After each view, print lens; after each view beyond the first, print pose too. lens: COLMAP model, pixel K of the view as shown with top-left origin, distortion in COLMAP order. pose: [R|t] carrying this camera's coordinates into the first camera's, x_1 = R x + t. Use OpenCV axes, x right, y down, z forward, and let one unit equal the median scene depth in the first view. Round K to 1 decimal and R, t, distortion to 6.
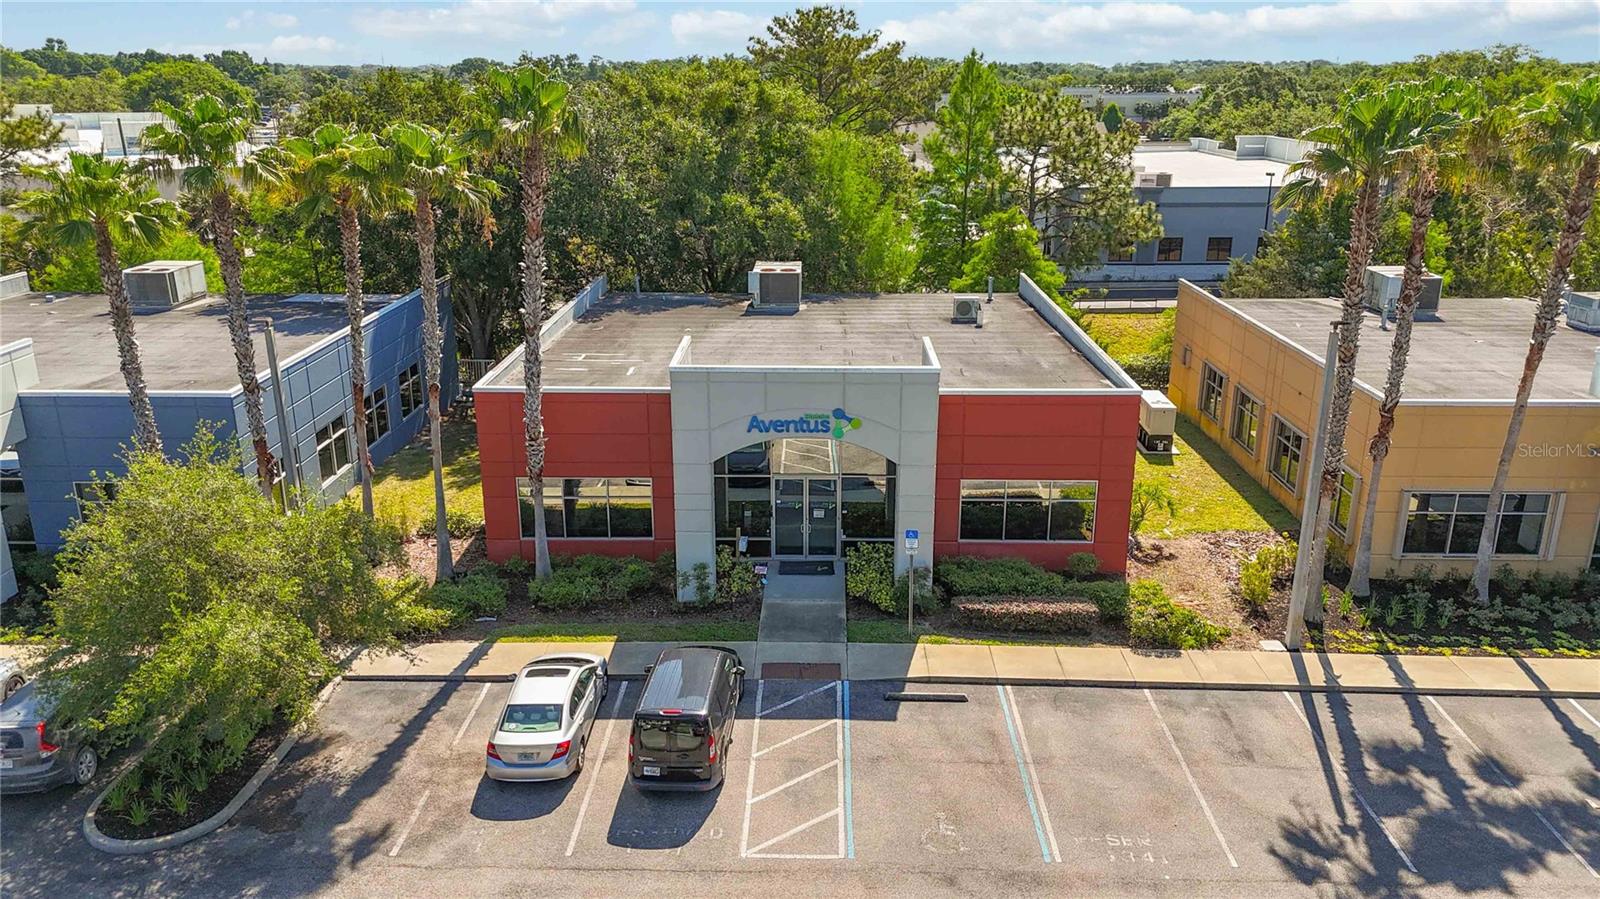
lens RADIAL K [[1203.8, 0, 794.9], [0, 1203.8, 453.3], [0, 0, 1]] dist [0.004011, -0.018828]
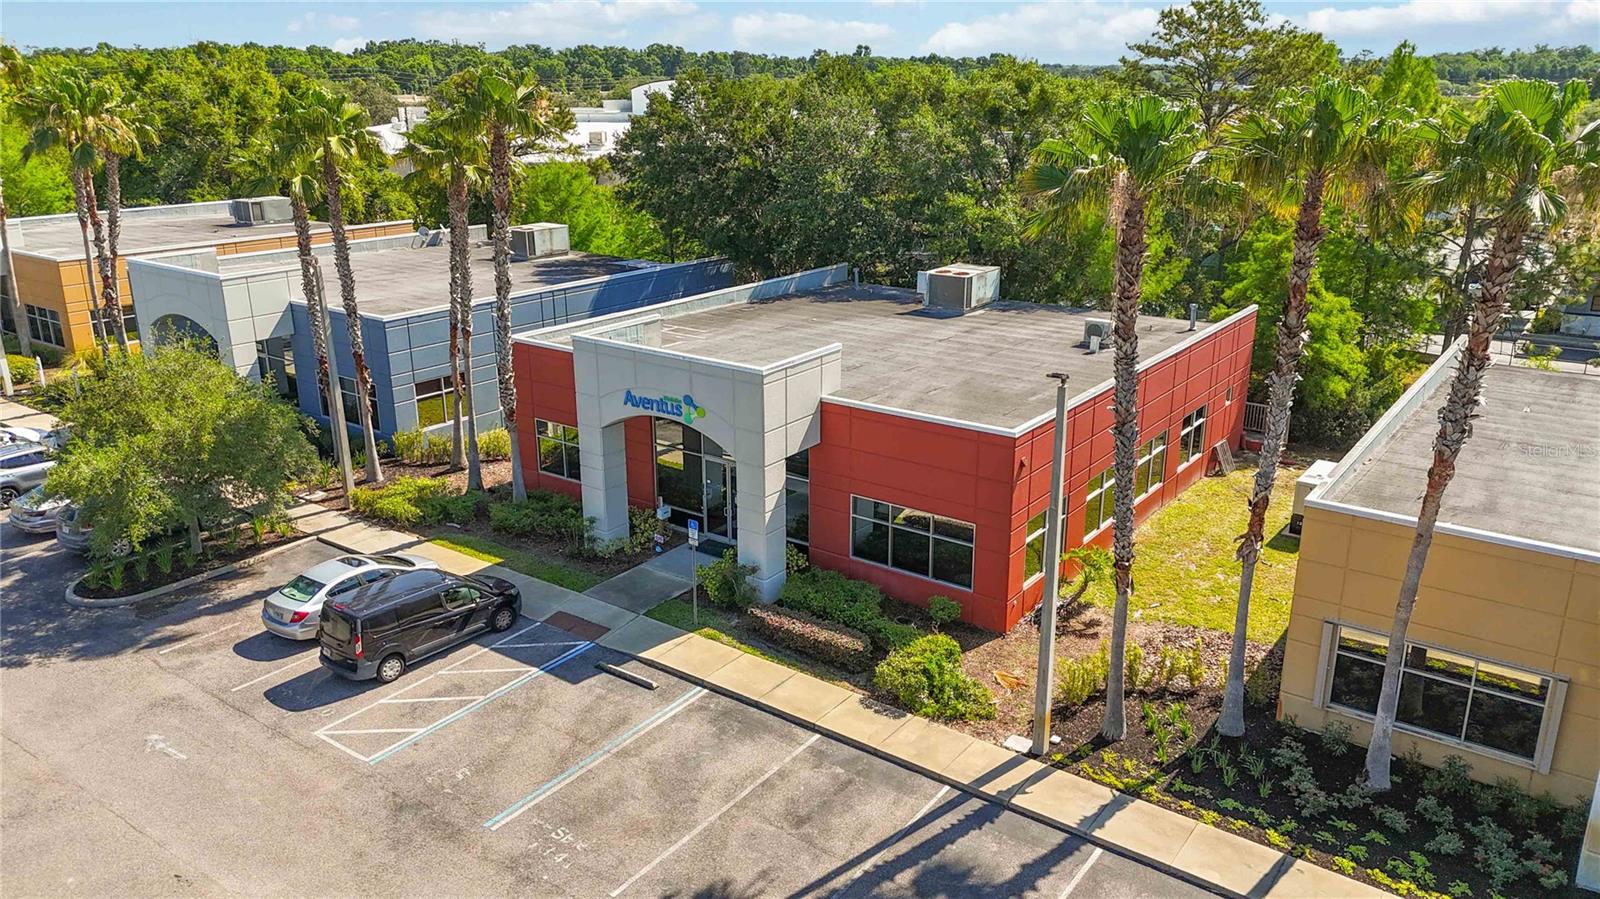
lens RADIAL K [[1203.8, 0, 807.1], [0, 1203.8, 447.4], [0, 0, 1]] dist [0.004011, -0.018828]
pose [[0.837846, 0.185564, -0.513401, 0.684420], [-0.185387, 0.981282, 0.052133, -0.068471], [0.513465, 0.051498, 0.856564, 0.166089]]
